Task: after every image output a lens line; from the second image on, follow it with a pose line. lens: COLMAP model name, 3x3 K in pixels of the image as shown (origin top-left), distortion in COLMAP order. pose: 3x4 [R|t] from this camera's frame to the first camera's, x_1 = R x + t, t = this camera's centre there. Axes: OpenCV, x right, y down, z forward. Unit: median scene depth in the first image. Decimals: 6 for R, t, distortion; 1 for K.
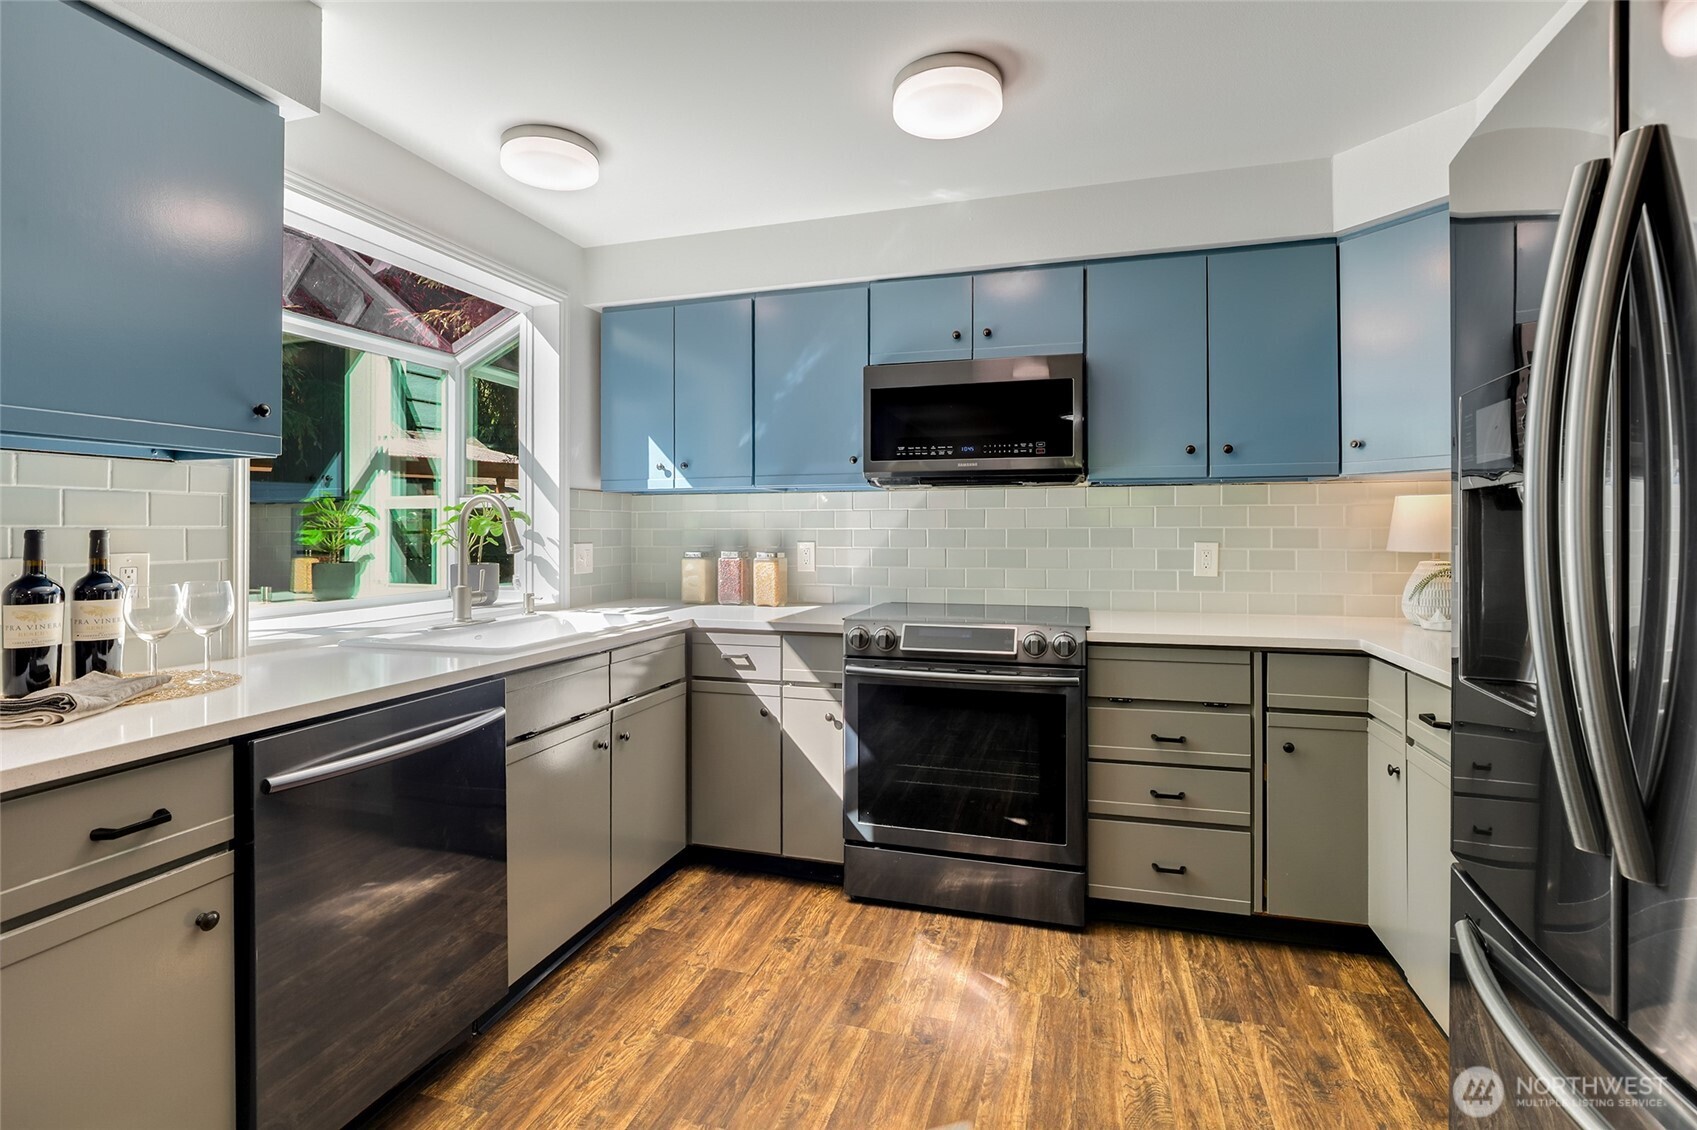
lens RADIAL K [[786.5, 0, 854.6], [0, 786.5, 523.2], [0, 0, 1]] dist [-0.007187, -0.002980]
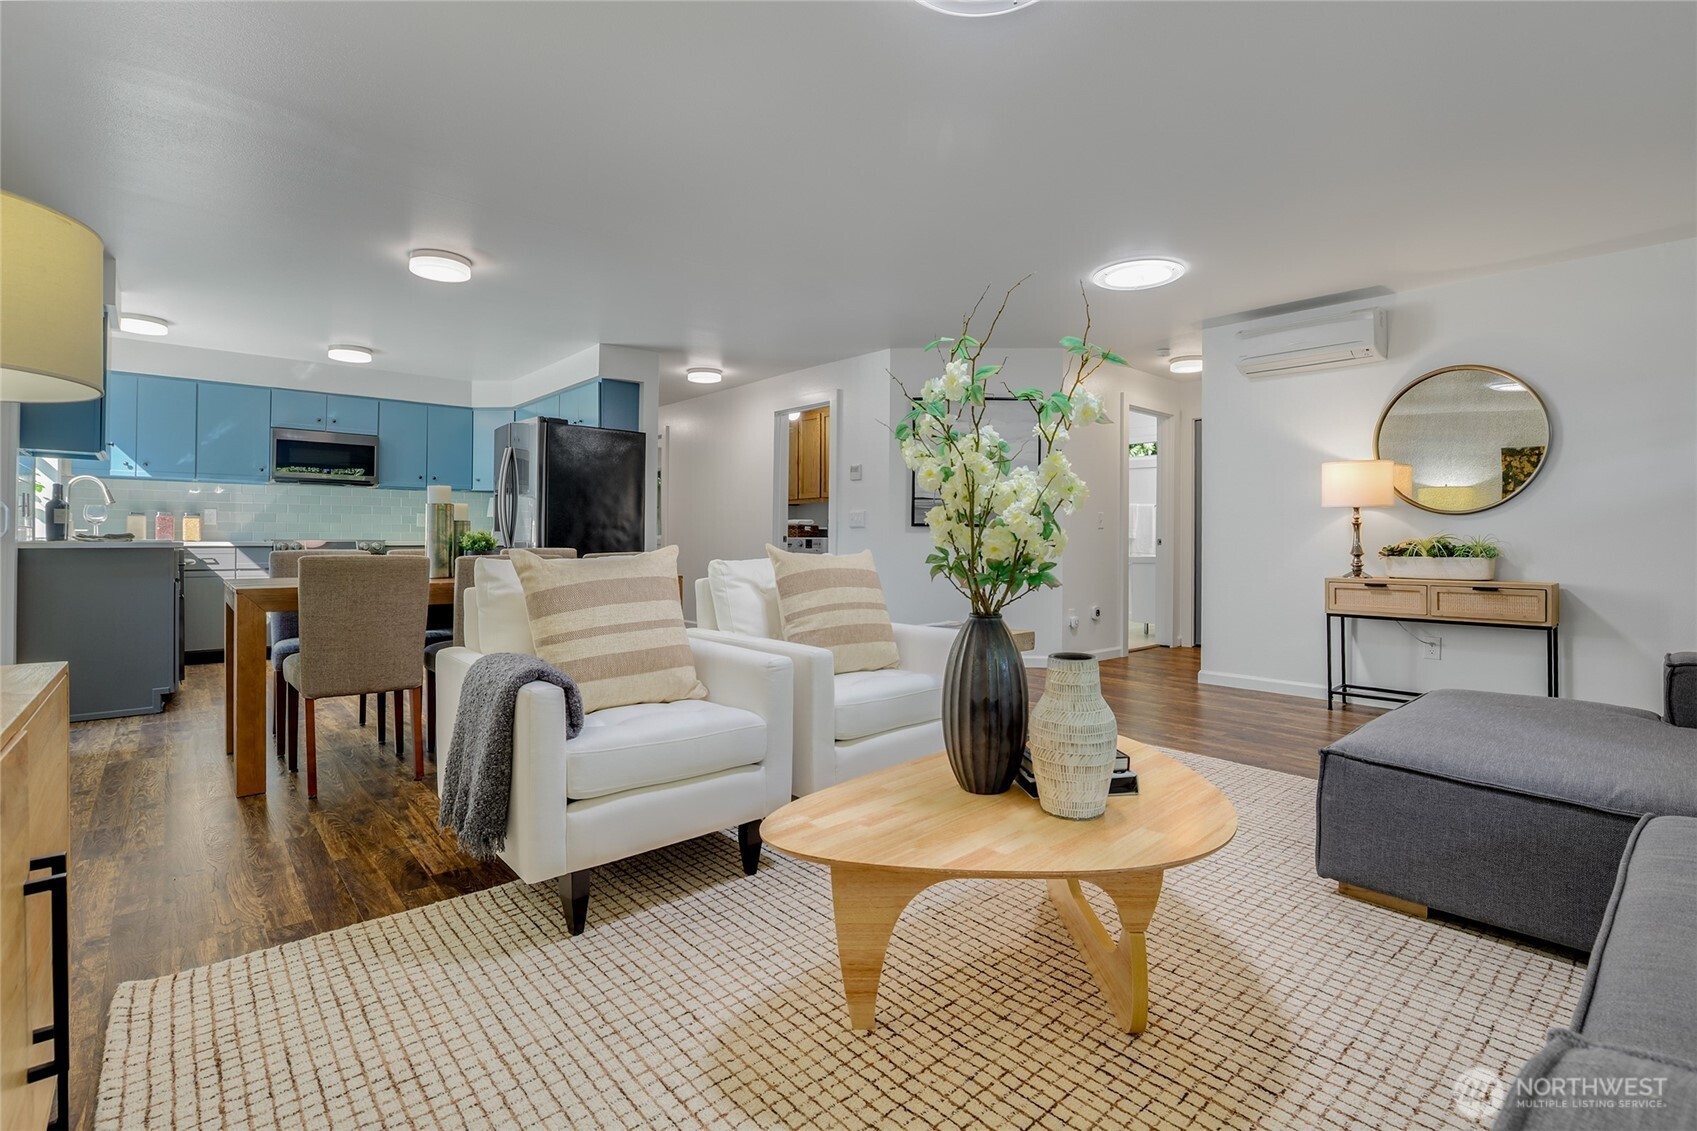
lens RADIAL K [[786.5, 0, 838.0], [0, 786.5, 543.0], [0, 0, 1]] dist [-0.007187, -0.002980]
pose [[0.546183, 0.004214, 0.837655, -1.005584], [-0.007272, 0.999974, -0.000288, 0.117205], [-0.837634, -0.005934, 0.546199, -1.604104]]
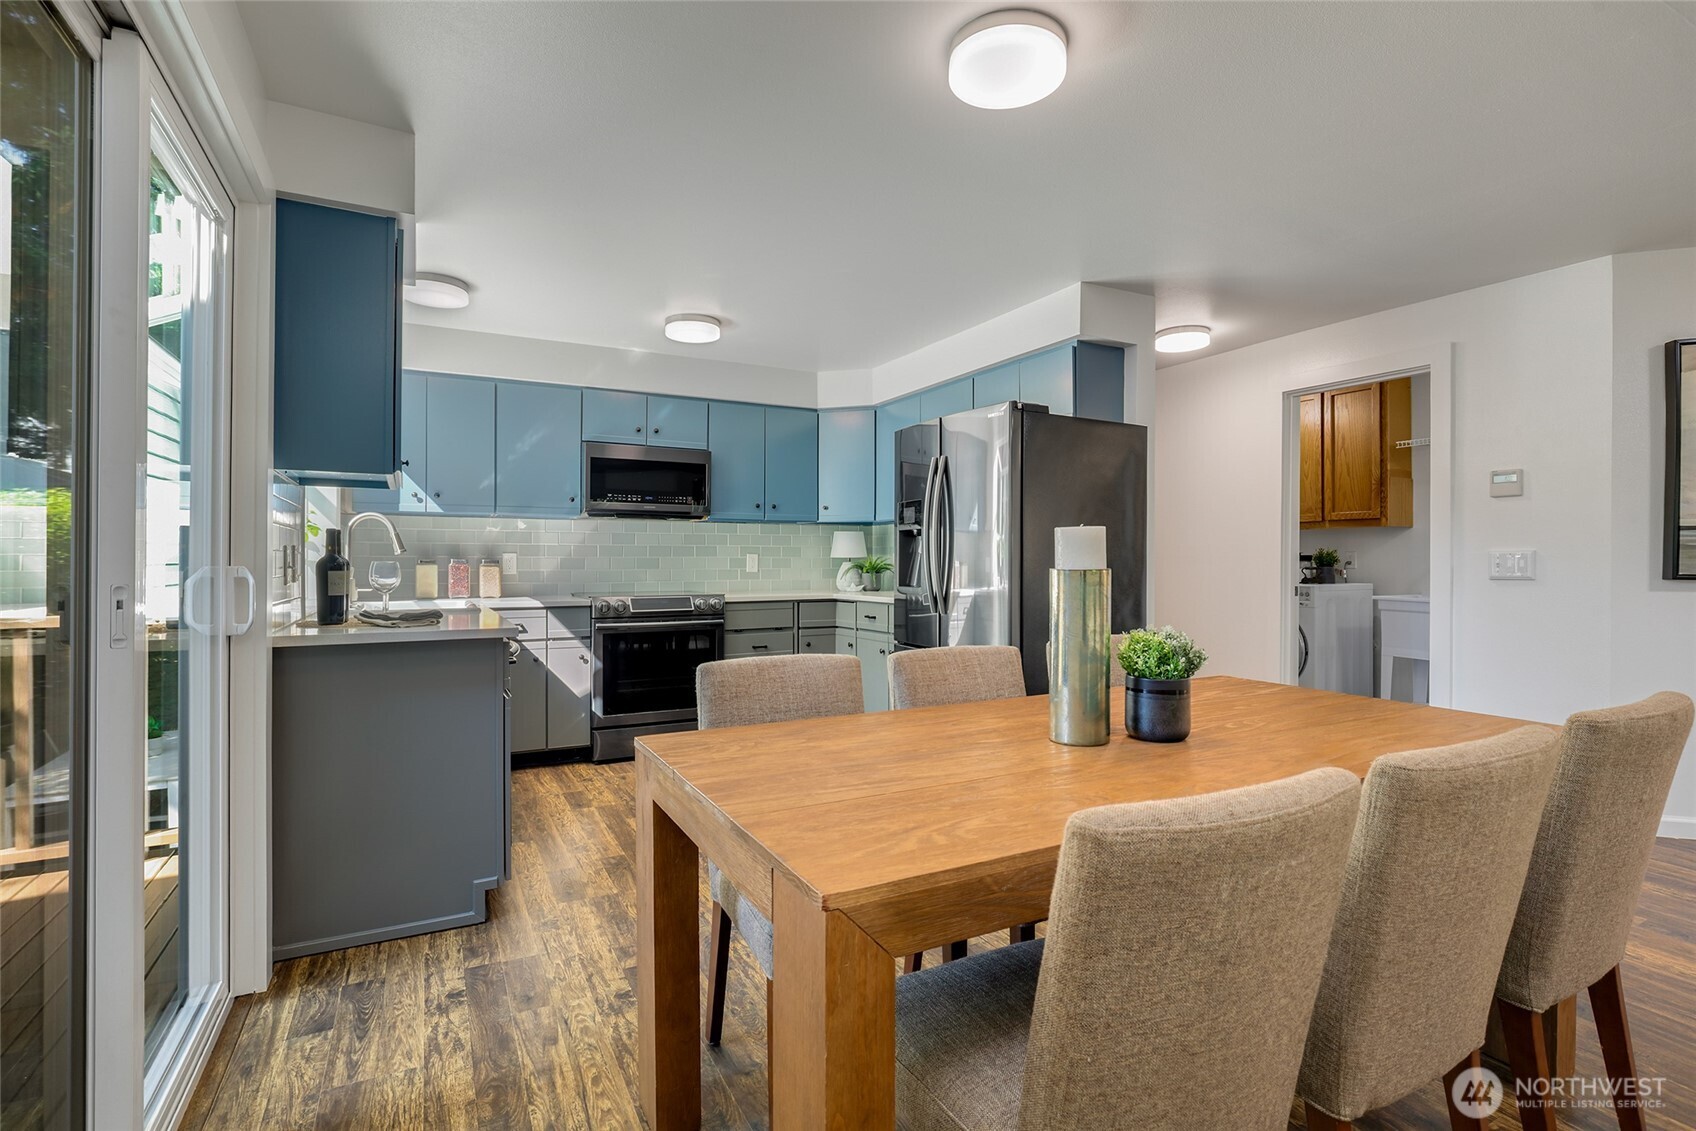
lens RADIAL K [[786.0, 0, 837.2], [0, 786.0, 571.6], [0, 0, 1]] dist [-0.007187, -0.002980]
pose [[0.718457, -0.005116, 0.695552, -0.771763], [-0.003635, 0.999932, 0.011110, 0.047643], [-0.695561, -0.010510, 0.718390, -0.536661]]
